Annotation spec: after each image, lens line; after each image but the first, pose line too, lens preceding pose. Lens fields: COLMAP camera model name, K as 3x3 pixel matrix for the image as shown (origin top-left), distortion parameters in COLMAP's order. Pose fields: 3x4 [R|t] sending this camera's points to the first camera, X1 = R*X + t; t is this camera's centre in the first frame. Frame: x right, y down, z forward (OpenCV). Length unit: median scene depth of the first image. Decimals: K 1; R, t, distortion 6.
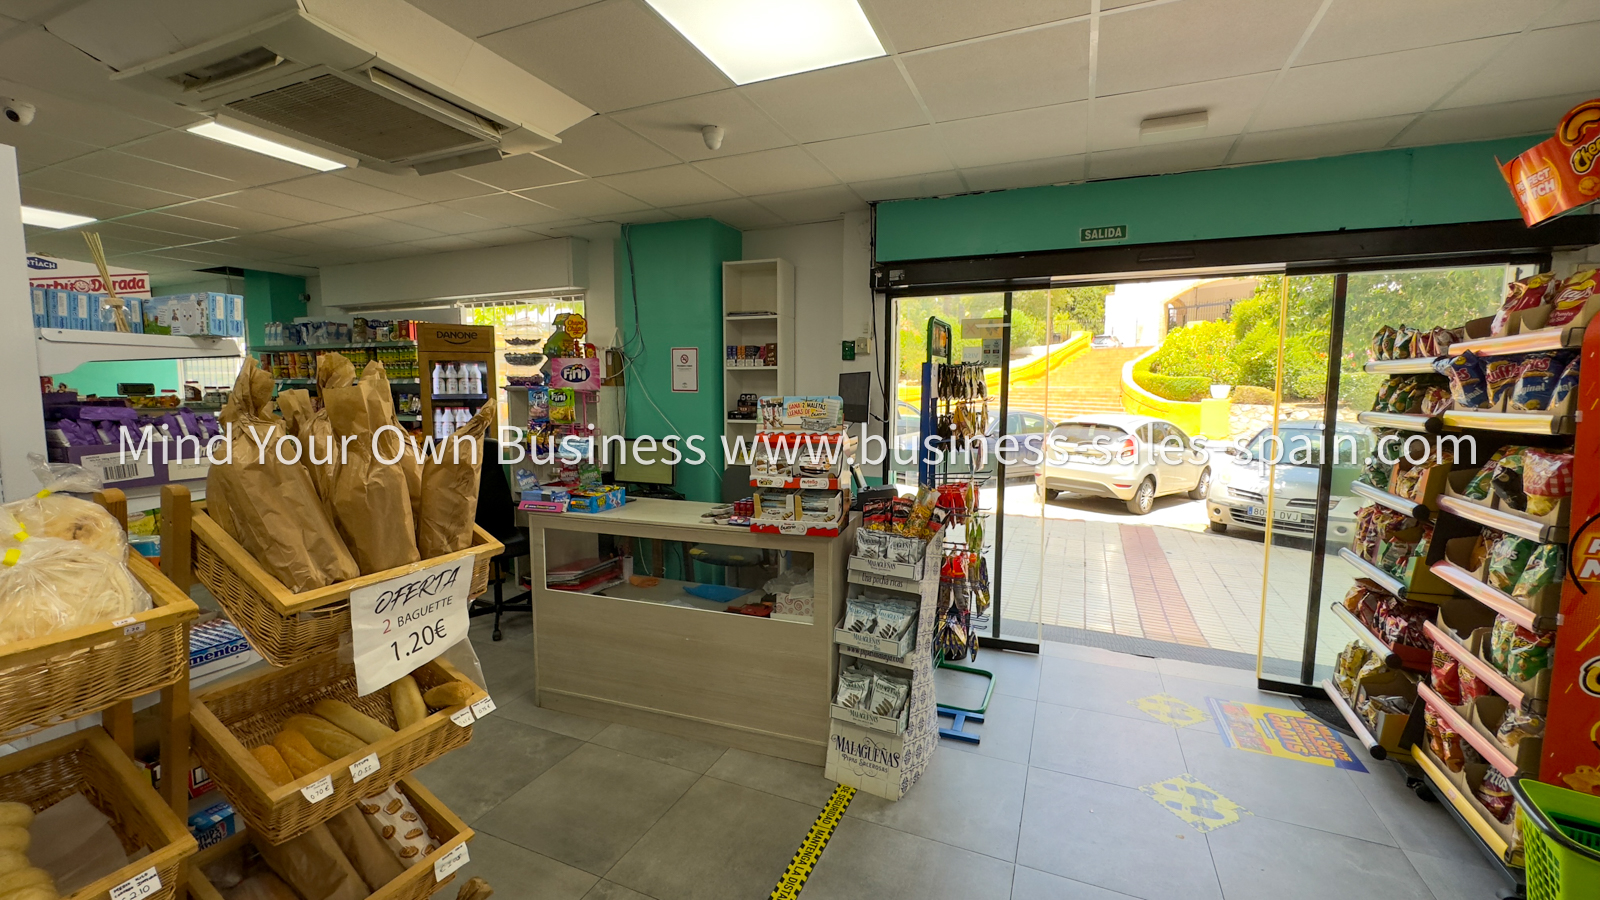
lens RADIAL K [[638.9, 0, 798.7], [0, 638.9, 448.4], [0, 0, 1]] dist [-0.002294, 0.000157]
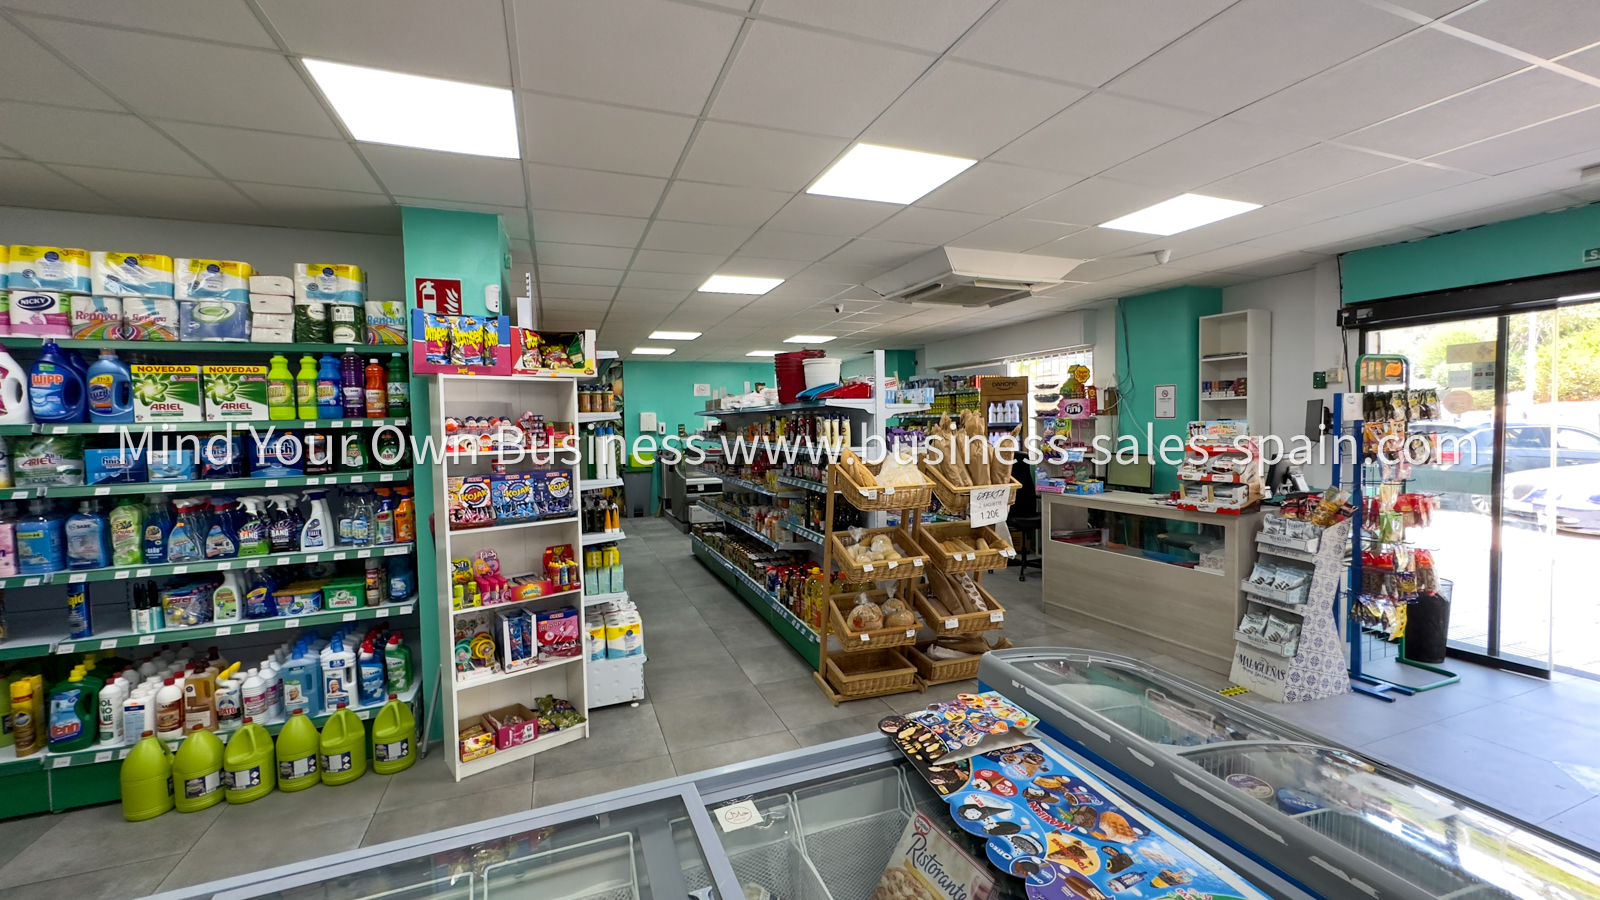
lens RADIAL K [[638.9, 0, 798.7], [0, 638.9, 448.4], [0, 0, 1]] dist [-0.002294, 0.000157]
pose [[0.700068, 0.013501, -0.713949, 0.348180], [-0.044199, 0.998723, -0.024453, 0.057072], [0.712707, 0.048674, 0.699771, -0.675369]]
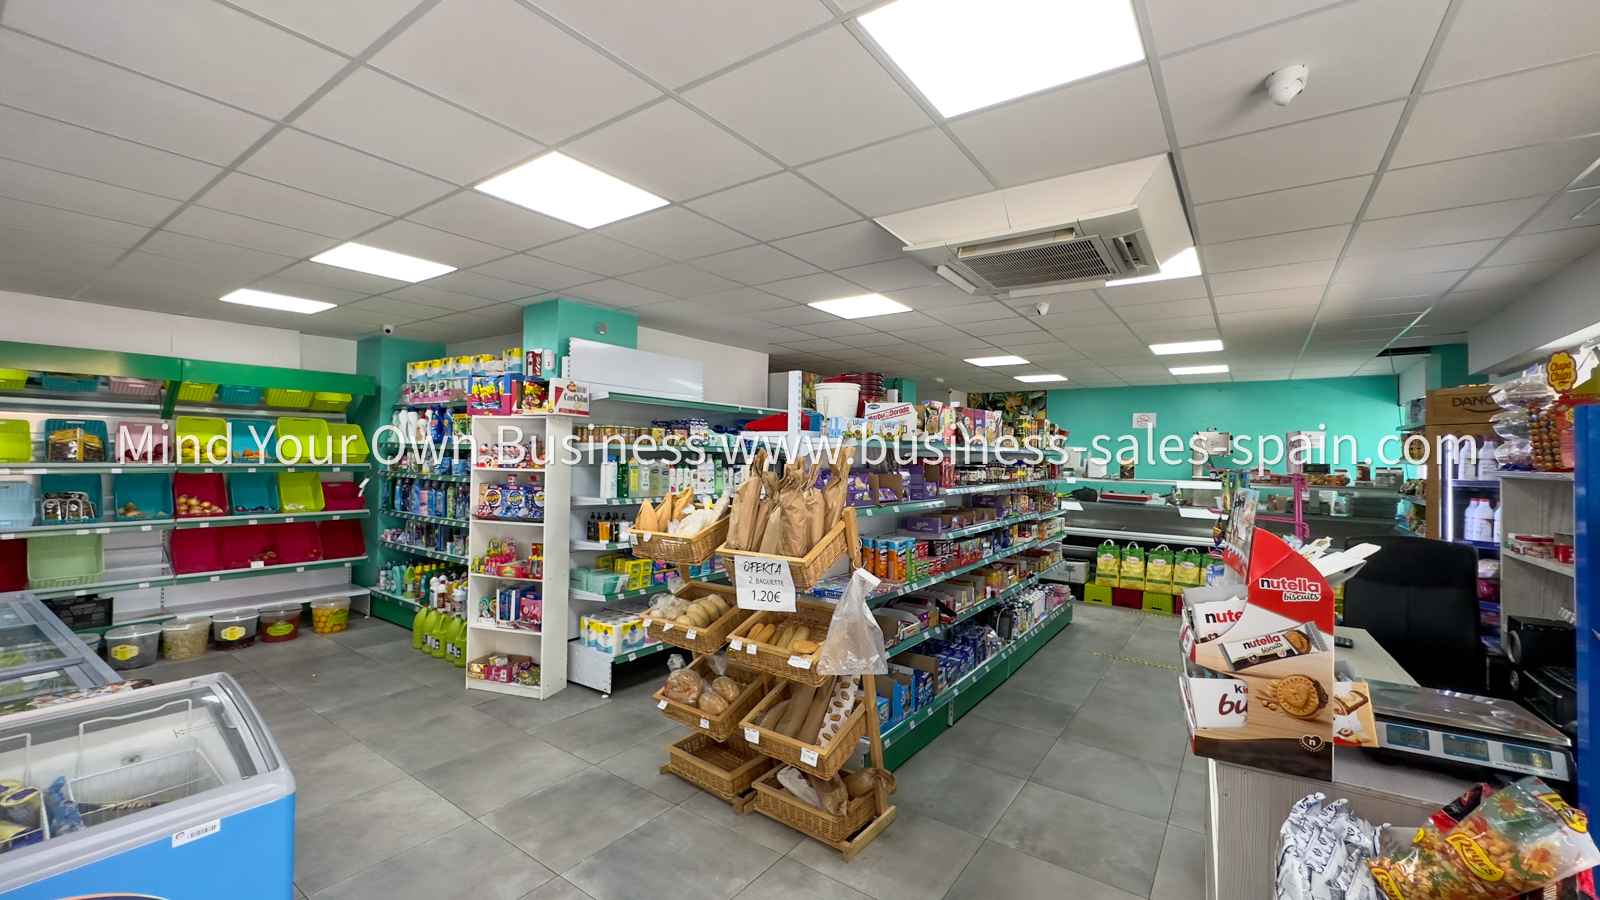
lens RADIAL K [[638.9, 0, 798.7], [0, 638.9, 448.4], [0, 0, 1]] dist [-0.002294, 0.000157]
pose [[-0.207334, -0.016517, -0.978131, 0.566412], [-0.108697, 0.994055, 0.006255, -0.070910], [0.972213, 0.107617, -0.207897, 0.663359]]
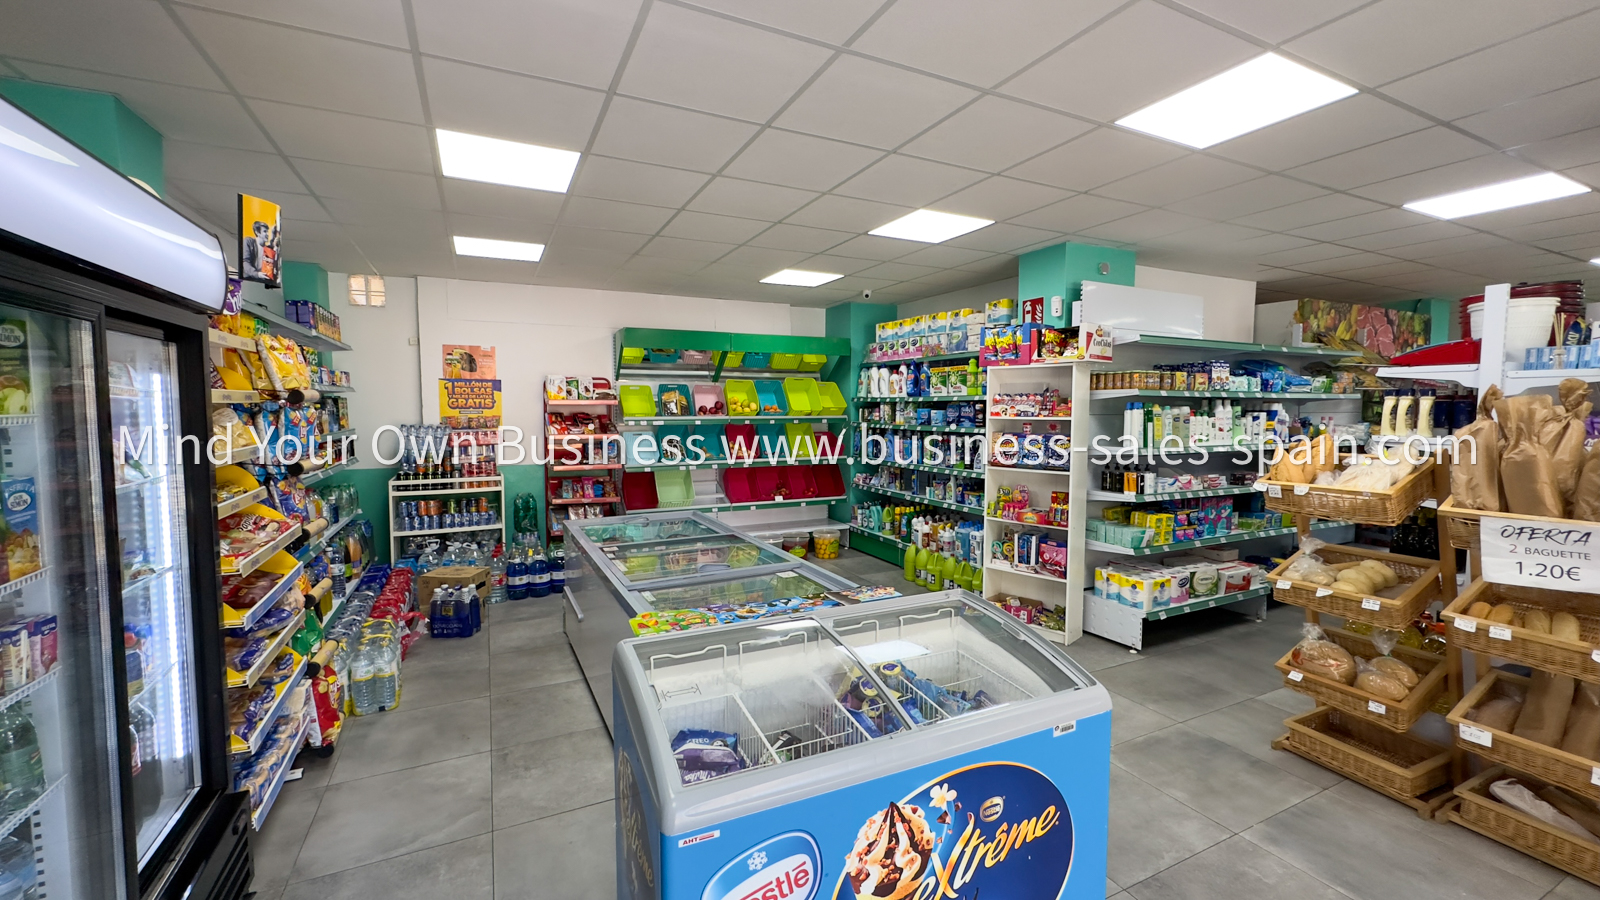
lens RADIAL K [[638.9, 0, 798.7], [0, 638.9, 448.4], [0, 0, 1]] dist [-0.002294, 0.000157]
pose [[-0.646310, 0.046571, -0.761652, 0.752355], [-0.073019, 0.989781, 0.122482, -0.015125], [0.759573, 0.134777, -0.636305, 0.270510]]
